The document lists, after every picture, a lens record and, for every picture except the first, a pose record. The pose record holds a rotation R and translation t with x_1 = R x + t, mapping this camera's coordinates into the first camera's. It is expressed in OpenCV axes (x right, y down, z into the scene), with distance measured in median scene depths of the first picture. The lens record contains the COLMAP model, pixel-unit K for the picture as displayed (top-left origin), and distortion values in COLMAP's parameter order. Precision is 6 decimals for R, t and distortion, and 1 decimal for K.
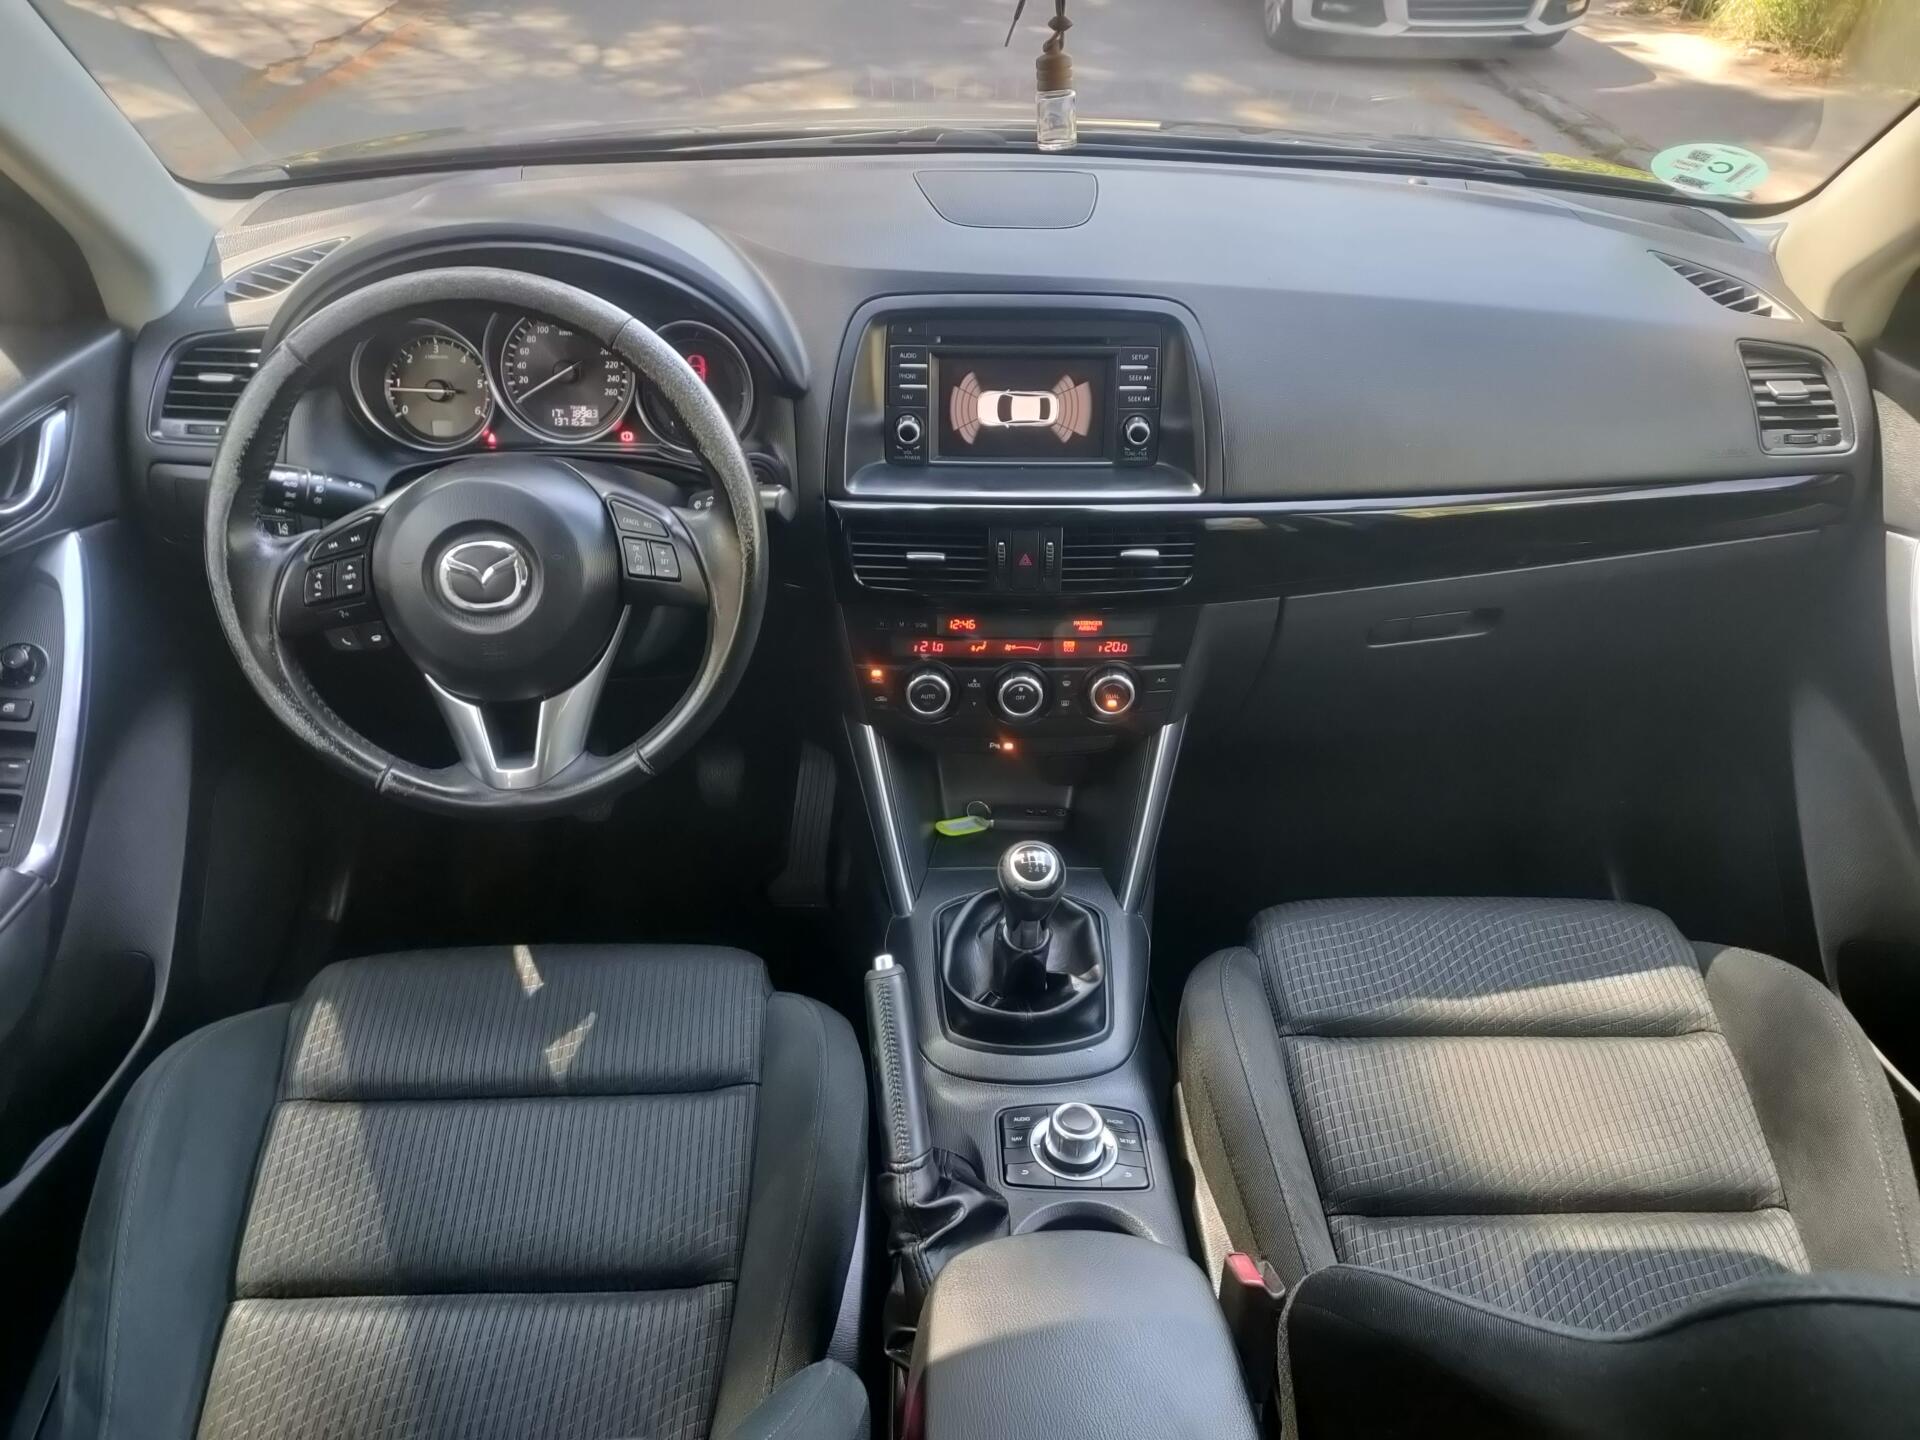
lens RADIAL K [[1508.6, 0, 956.1], [0, 1508.6, 661.3], [0, 0, 1]] dist [0.012125, 0.005536]
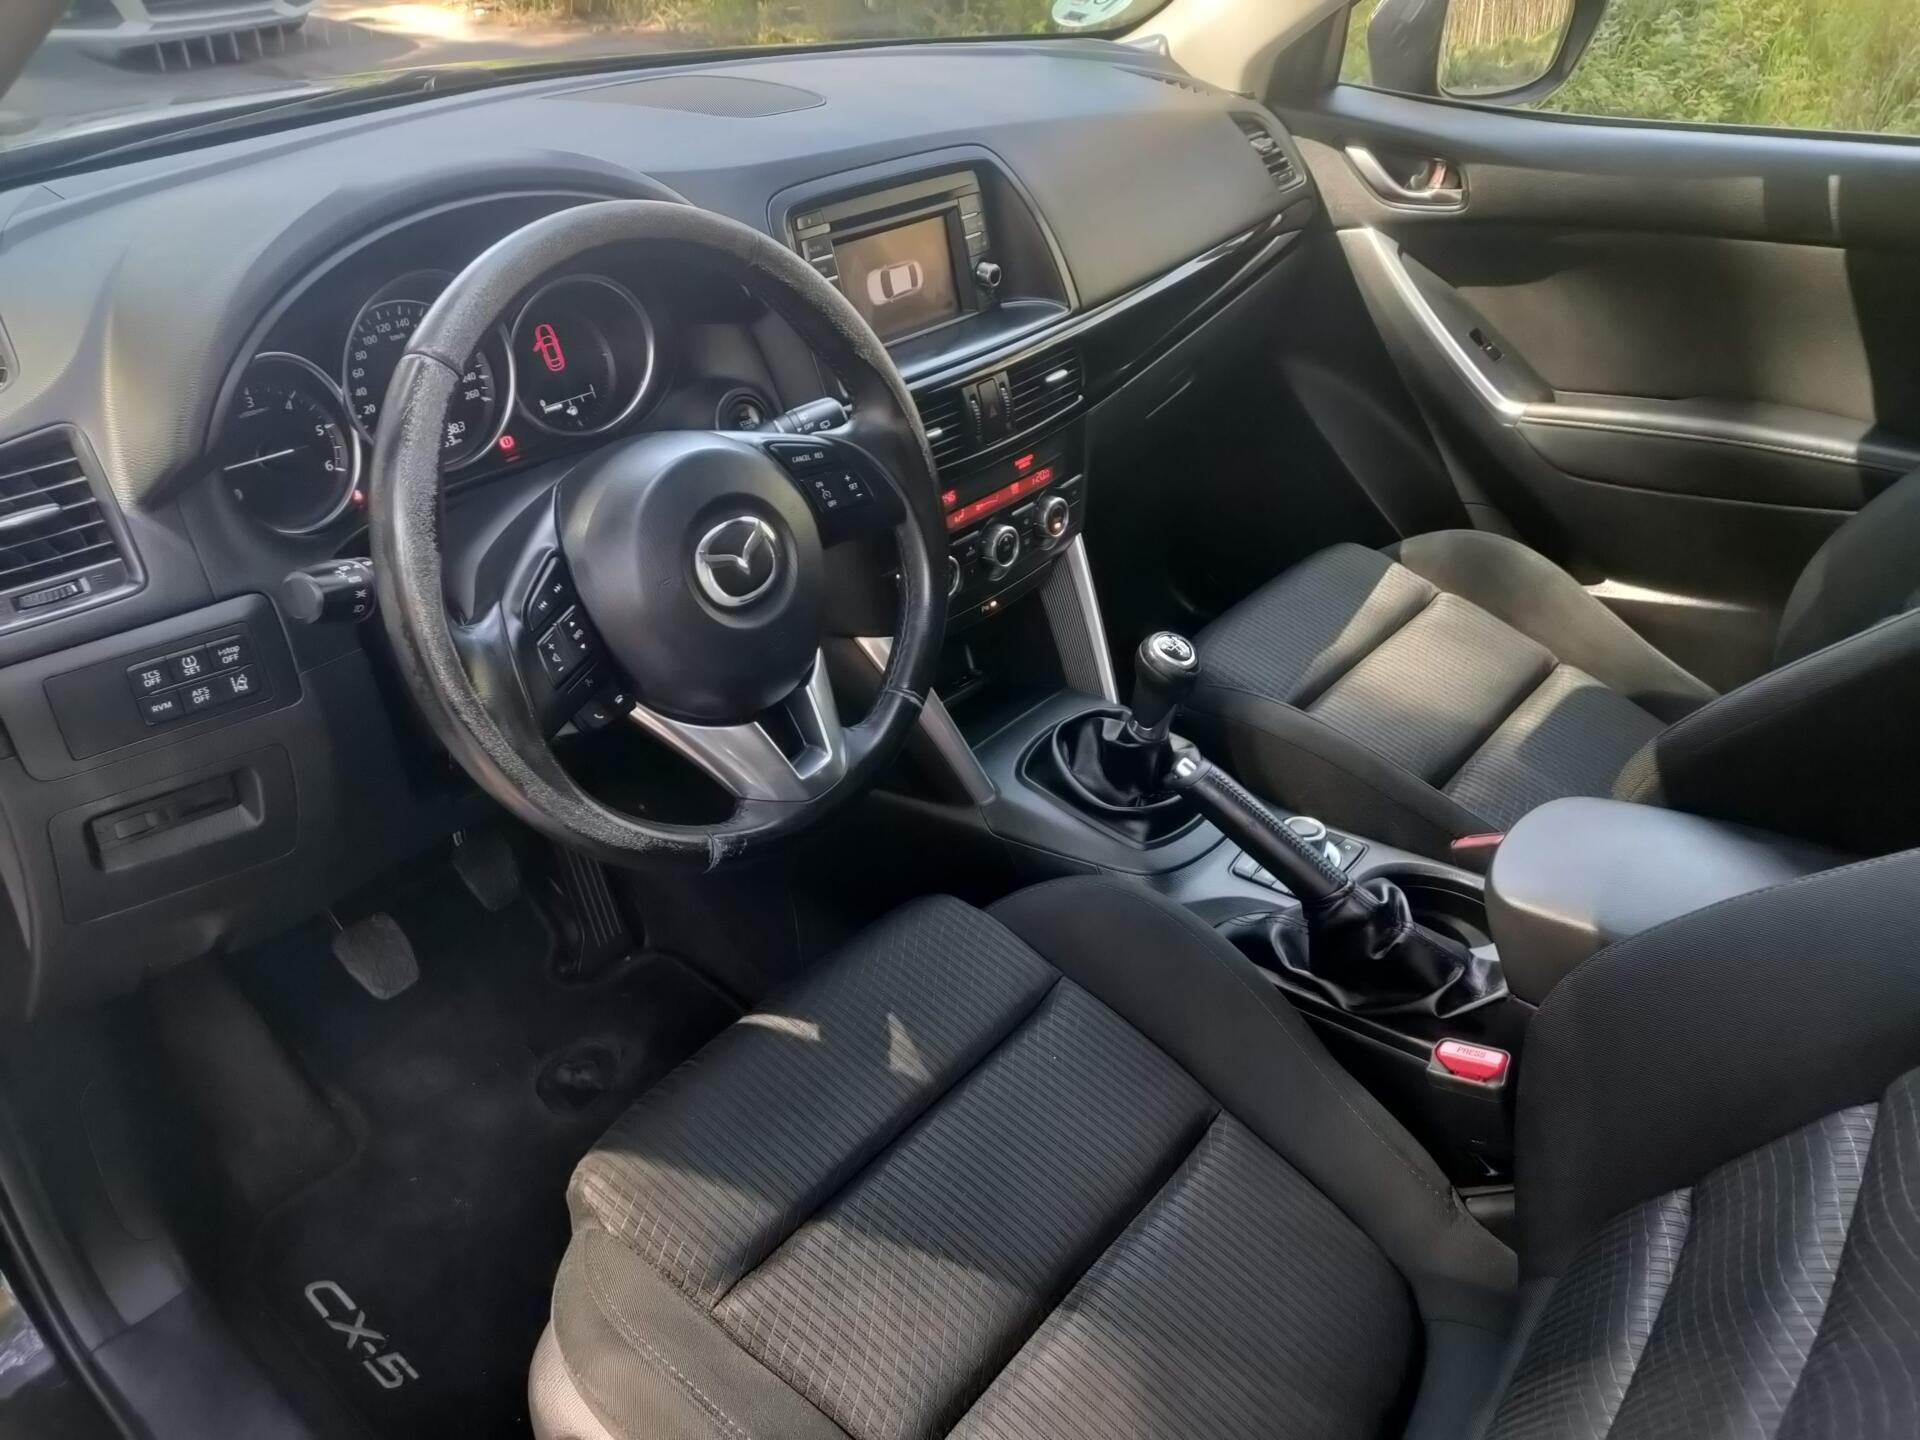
lens RADIAL K [[1511.4, 0, 963.0], [0, 1511.4, 720.6], [0, 0, 1]] dist [-0.005738, -0.012191]
pose [[0.642226, -0.409281, 0.648101, -0.716800], [0.388112, 0.902751, 0.185500, -0.075090], [-0.660995, 0.132403, 0.738617, 0.276234]]
